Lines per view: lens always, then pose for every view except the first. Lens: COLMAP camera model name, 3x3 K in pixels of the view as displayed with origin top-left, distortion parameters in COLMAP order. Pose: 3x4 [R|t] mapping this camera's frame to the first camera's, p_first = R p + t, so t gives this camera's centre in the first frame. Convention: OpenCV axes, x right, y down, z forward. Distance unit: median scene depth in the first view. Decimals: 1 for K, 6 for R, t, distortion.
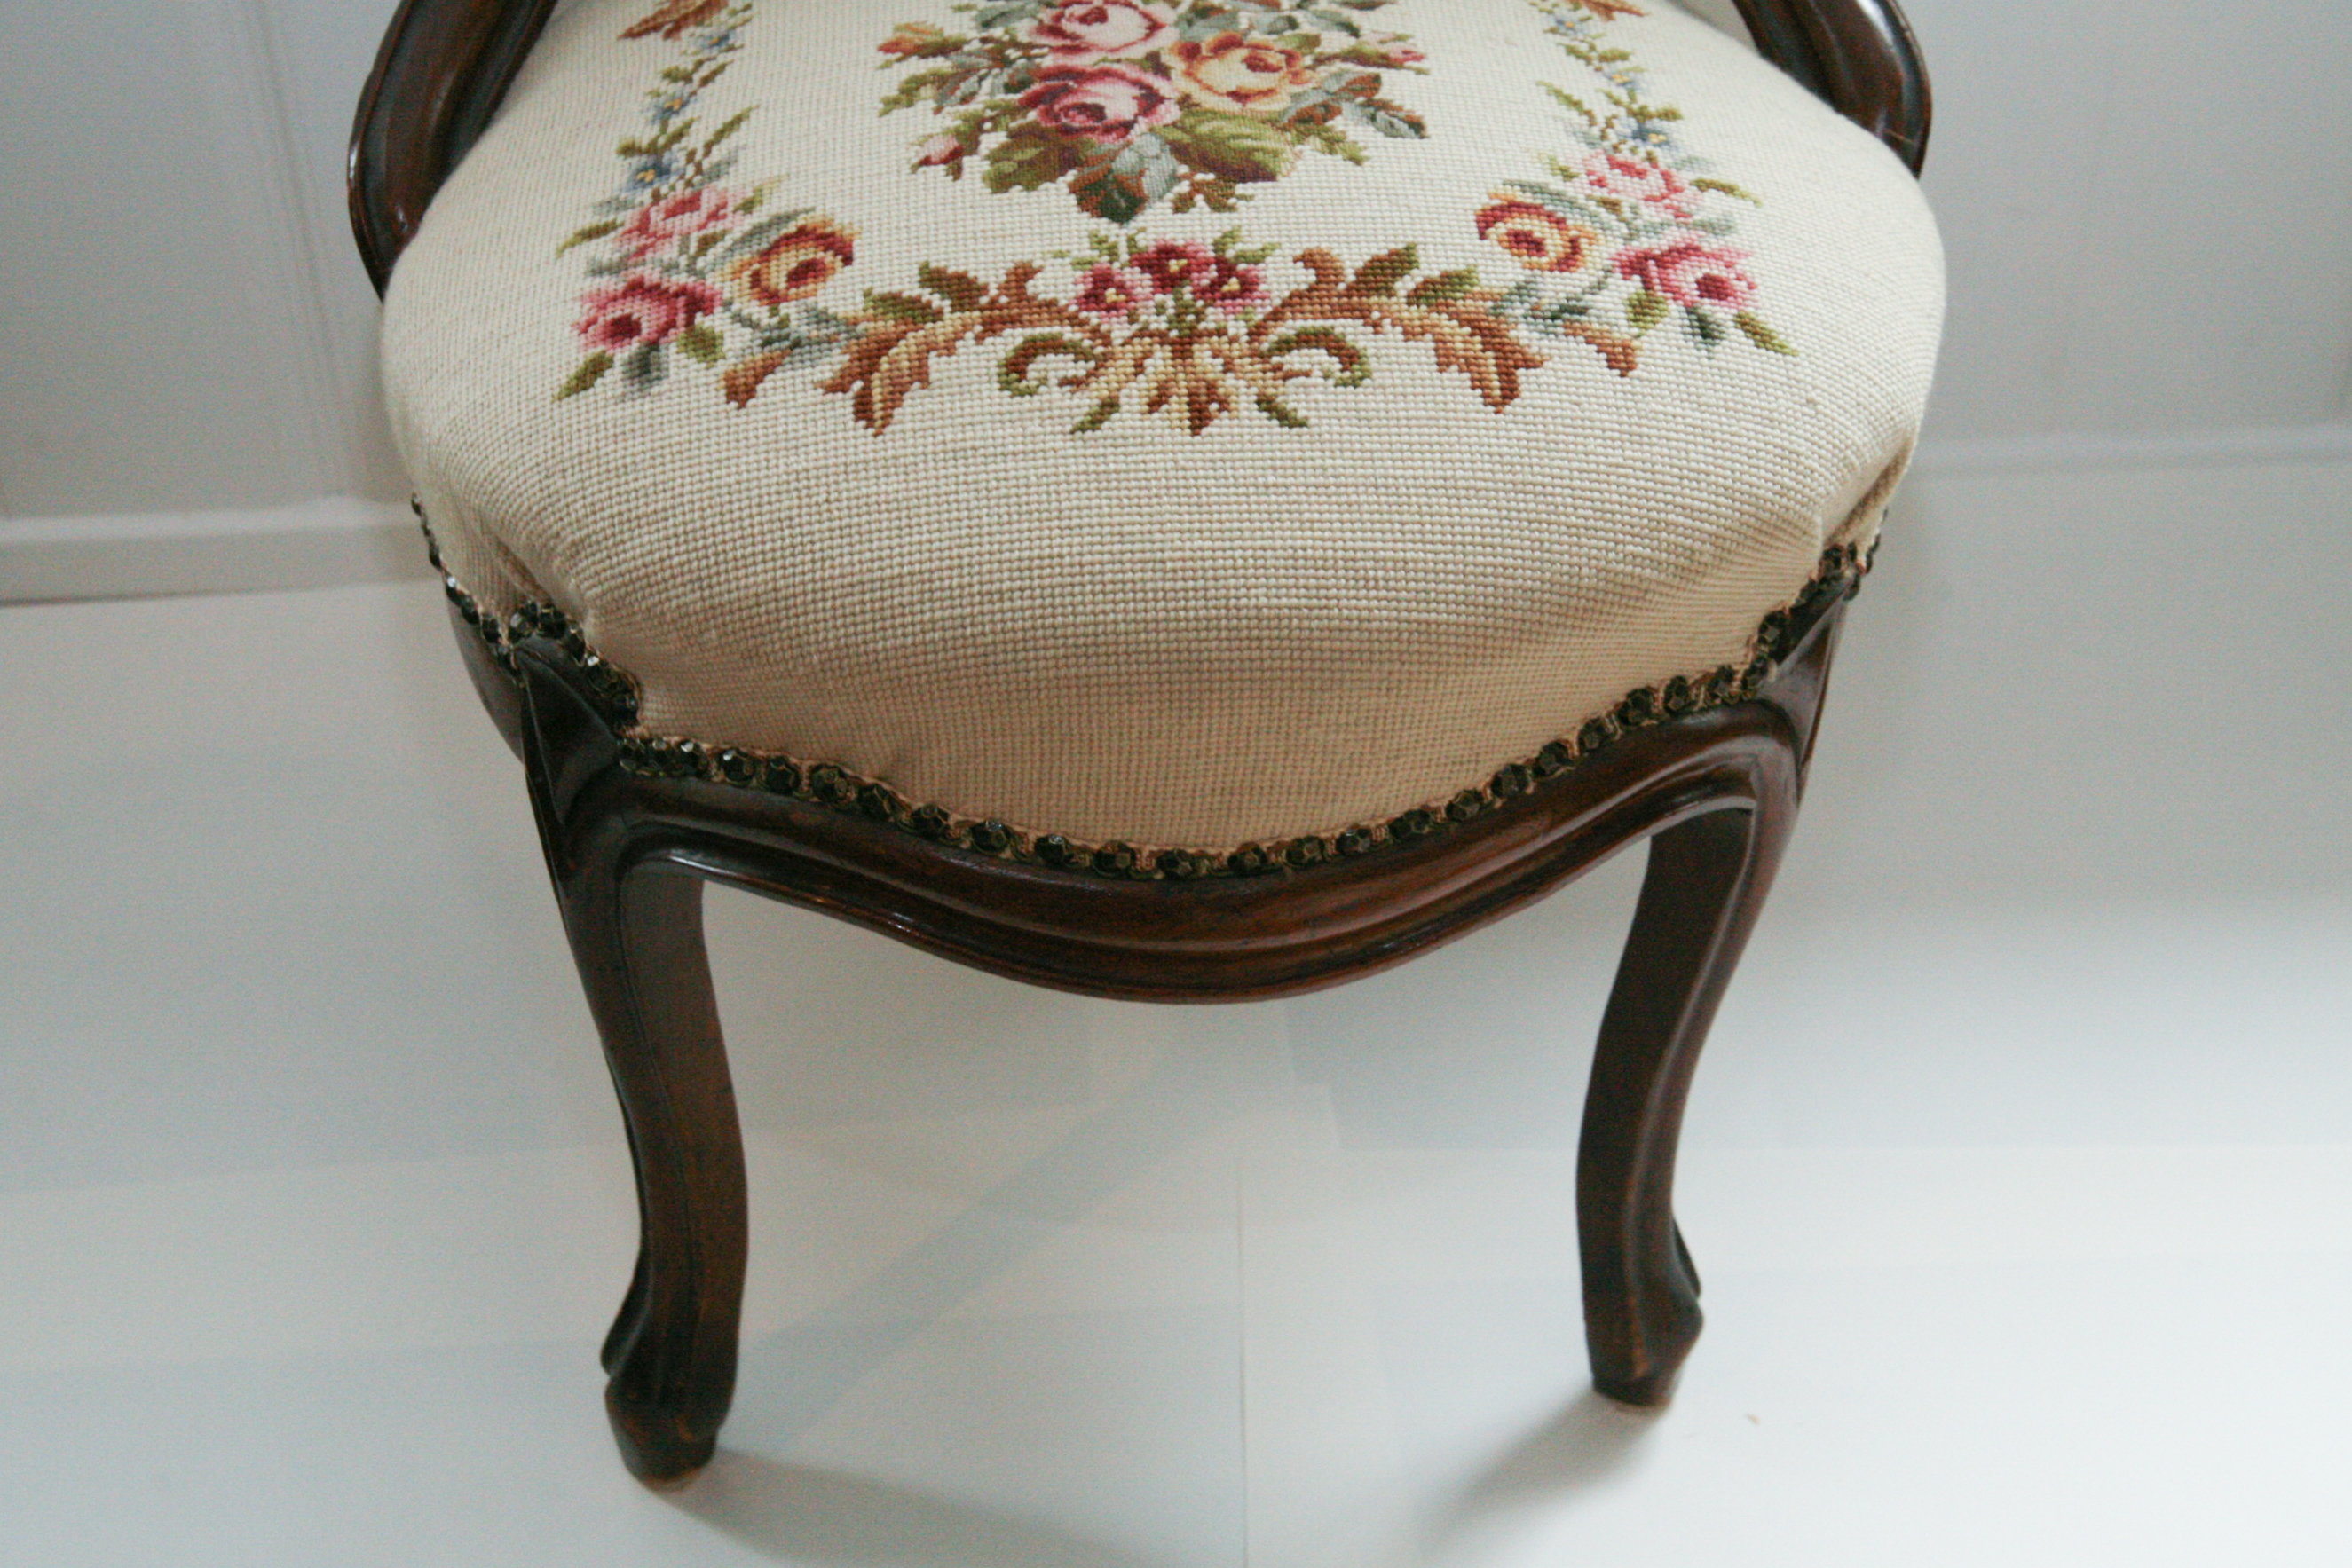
lens RADIAL K [[3289.7, 0, 1099.7], [0, 3289.7, 780.3], [0, 0, 1]] dist [-0.002232, 0.554302]
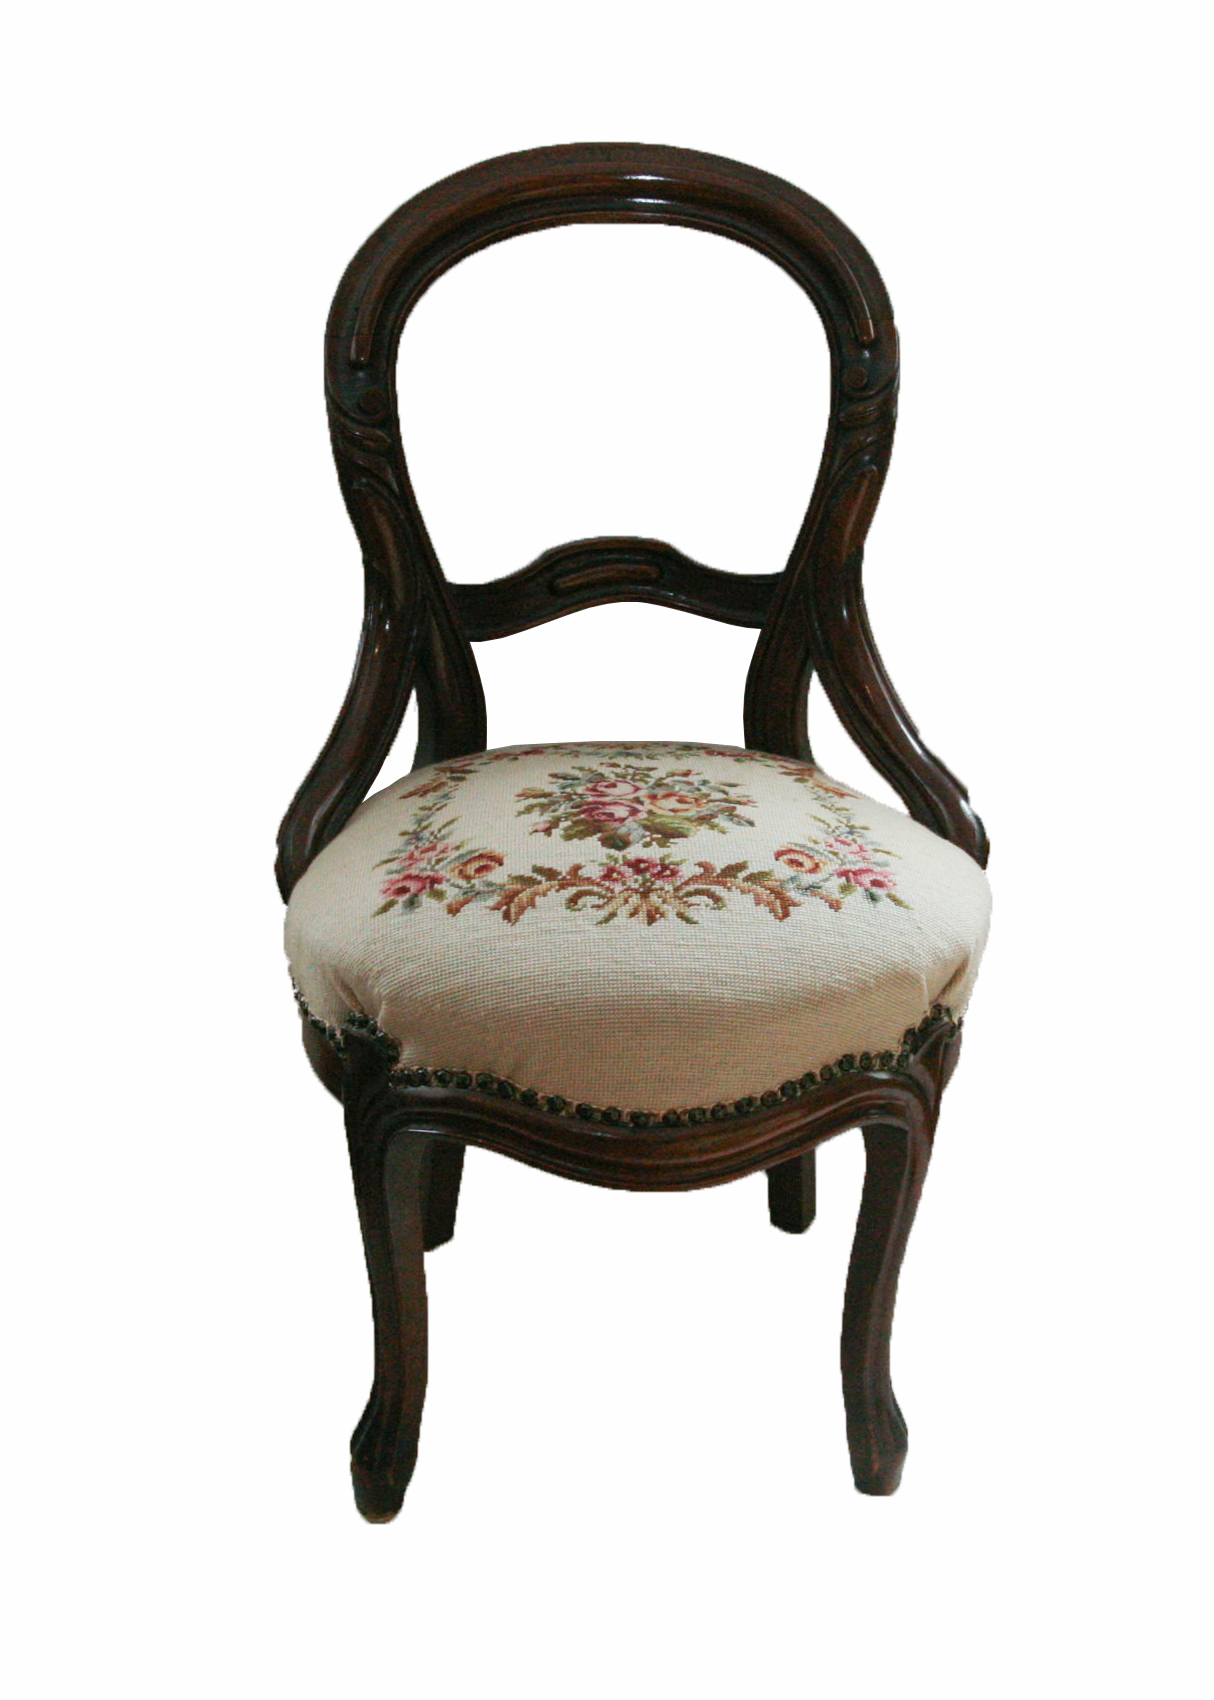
lens RADIAL K [[2296.5, 0, 607.0], [0, 2296.5, 850.0], [0, 0, 1]] dist [-0.061047, -0.022685]
pose [[0.999767, 0.018271, -0.011472, 0.015729], [-0.020995, 0.946302, -0.322602, 0.347464], [0.004962, 0.322768, 0.946465, -0.520431]]
